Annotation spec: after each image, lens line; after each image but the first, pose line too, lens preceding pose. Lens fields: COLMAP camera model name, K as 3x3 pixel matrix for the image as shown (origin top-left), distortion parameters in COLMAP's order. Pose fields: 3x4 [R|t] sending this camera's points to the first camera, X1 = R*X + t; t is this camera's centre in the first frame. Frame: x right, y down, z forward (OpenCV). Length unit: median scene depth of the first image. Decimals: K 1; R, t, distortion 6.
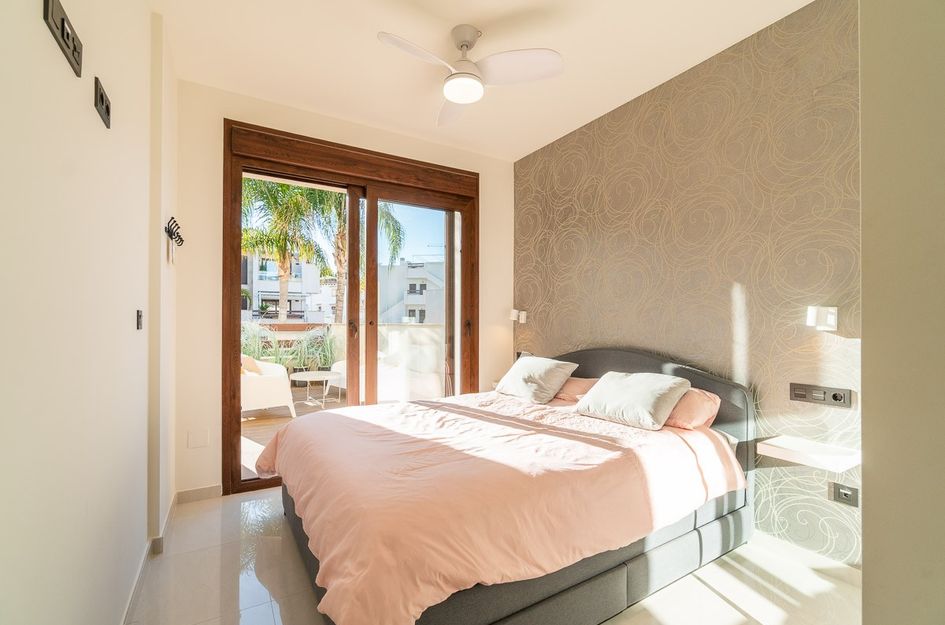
lens RADIAL K [[412.3, 0, 459.4], [0, 412.3, 314.9], [0, 0, 1]] dist [-0.000591, 0.000478]
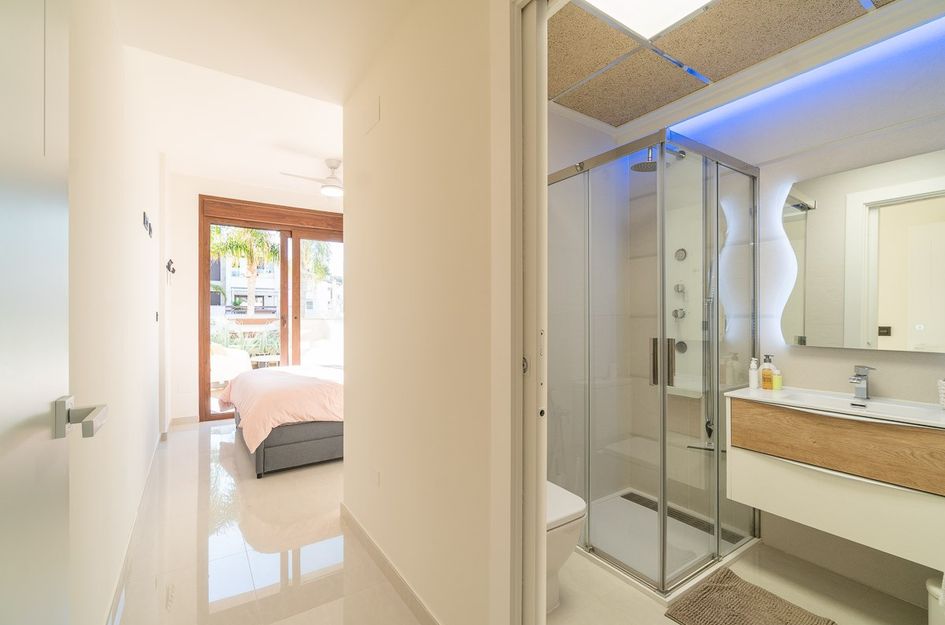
lens RADIAL K [[412.3, 0, 459.4], [0, 412.3, 314.9], [0, 0, 1]] dist [-0.000591, 0.000478]
pose [[0.998849, 0.000209, 0.047959, 0.172447], [-0.000782, 0.999928, 0.011938, -0.005832], [-0.047953, -0.011962, 0.998778, -0.309378]]
